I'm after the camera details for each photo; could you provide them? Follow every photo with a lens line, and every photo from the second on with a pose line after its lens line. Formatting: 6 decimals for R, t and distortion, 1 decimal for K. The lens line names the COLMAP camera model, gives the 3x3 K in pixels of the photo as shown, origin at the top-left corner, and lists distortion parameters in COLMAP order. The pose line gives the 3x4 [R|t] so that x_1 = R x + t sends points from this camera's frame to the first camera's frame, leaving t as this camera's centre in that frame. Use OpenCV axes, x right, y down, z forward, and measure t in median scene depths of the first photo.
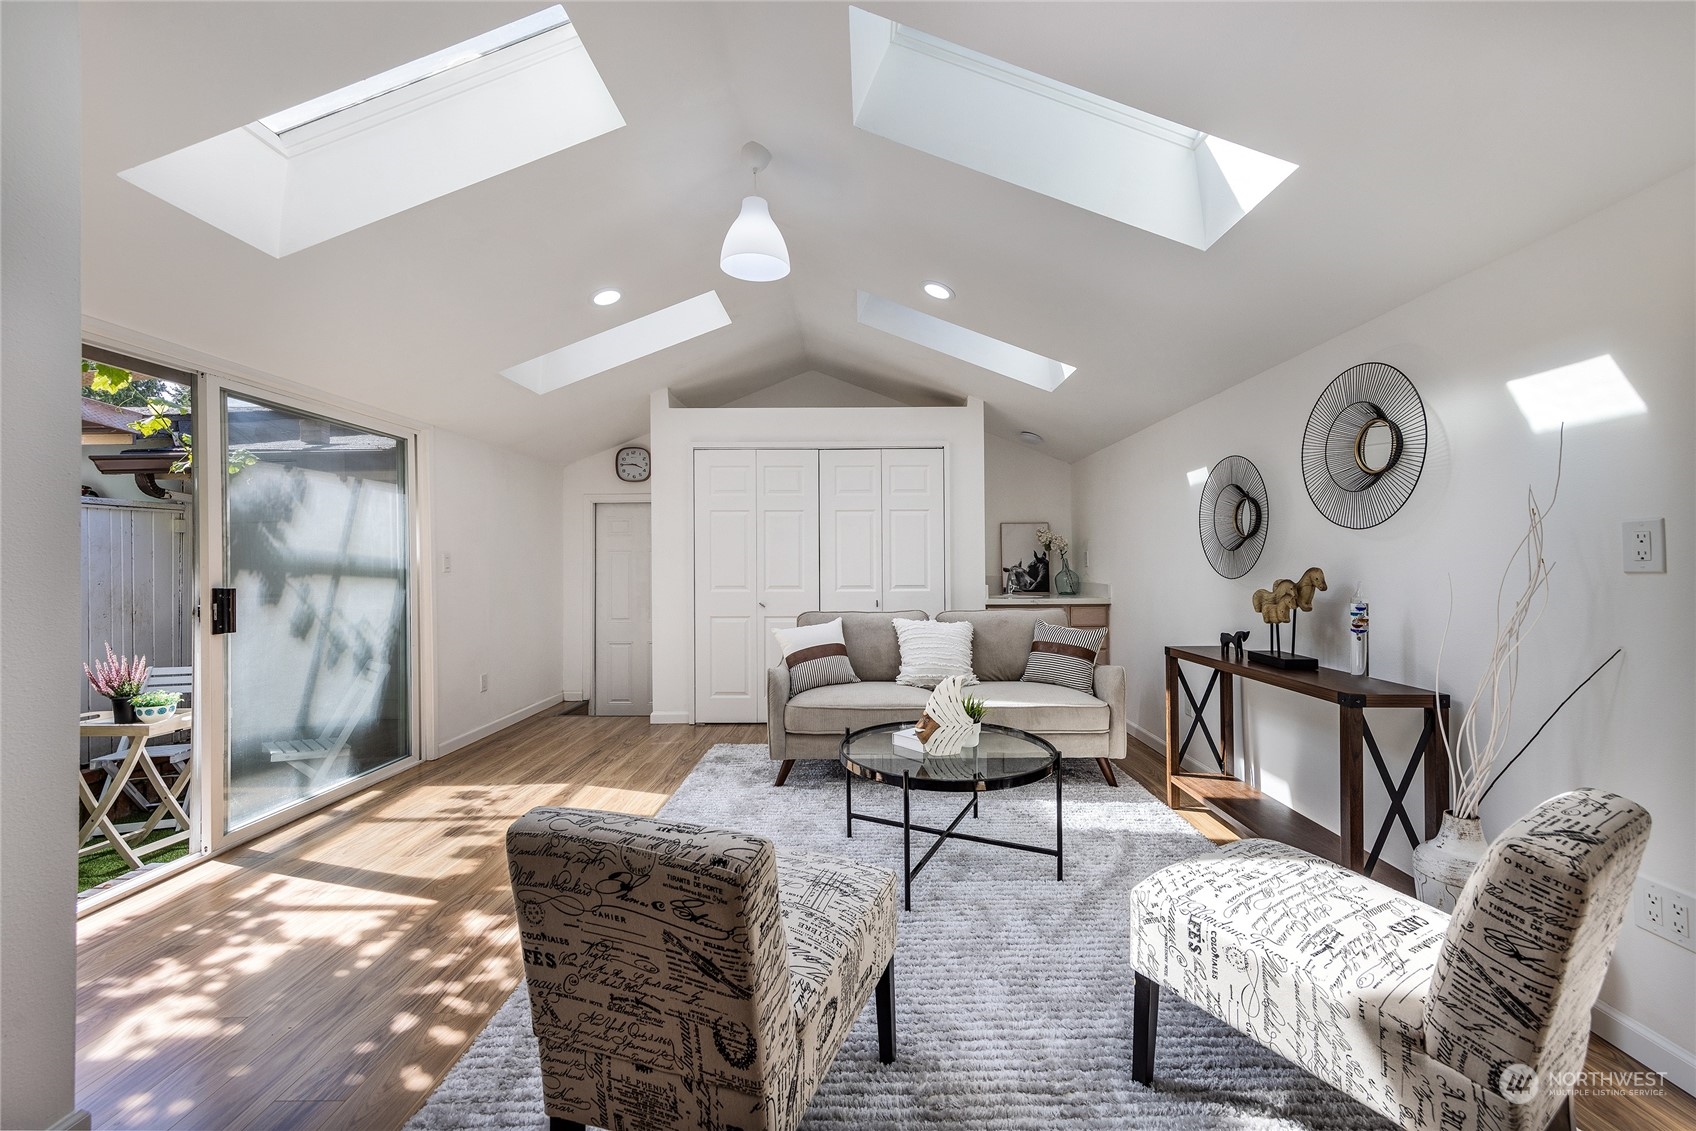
lens RADIAL K [[657.5, 0, 858.4], [0, 657.5, 561.0], [0, 0, 1]] dist [0.004820, -0.000751]
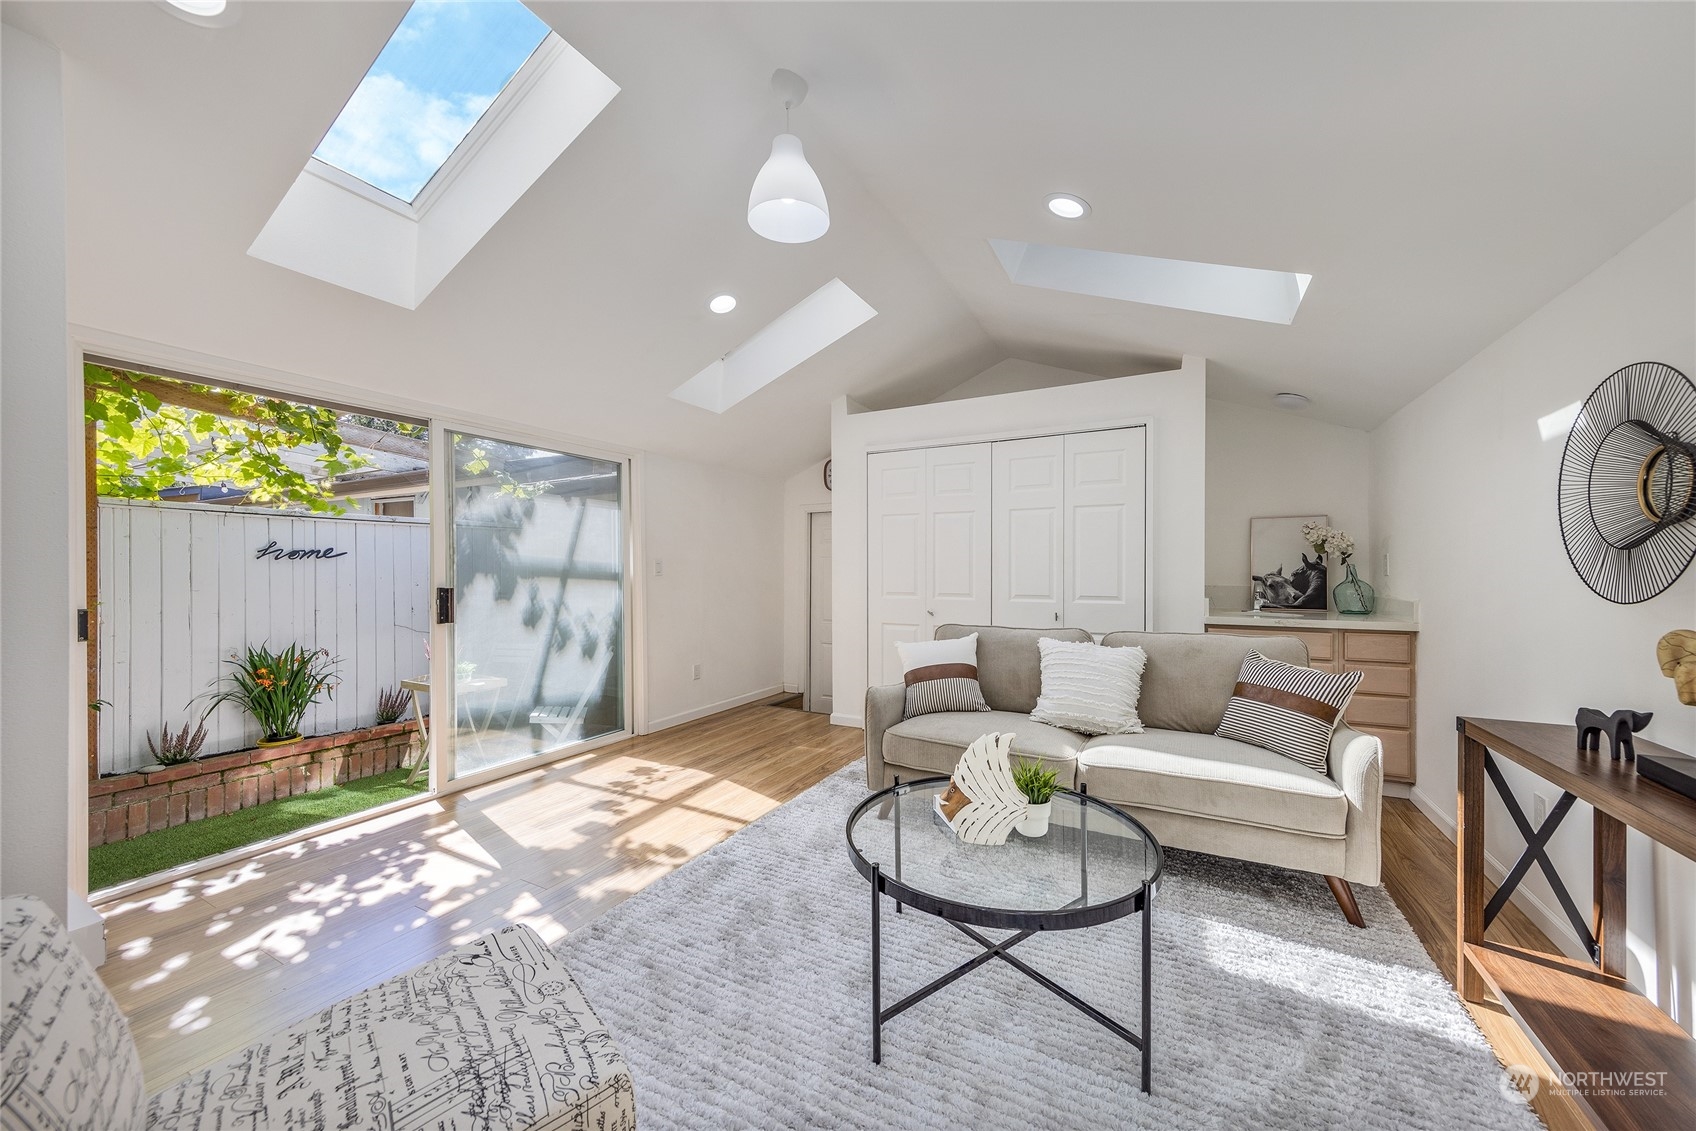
lens RADIAL K [[595.2, 0, 869.0], [0, 595.2, 578.4], [0, 0, 1]] dist [-0.001039, 0.000234]
pose [[0.885677, 0.012486, -0.464133, 0.224926], [-0.002745, 0.999762, 0.021657, -0.001507], [0.464293, -0.017907, 0.885500, 0.271547]]
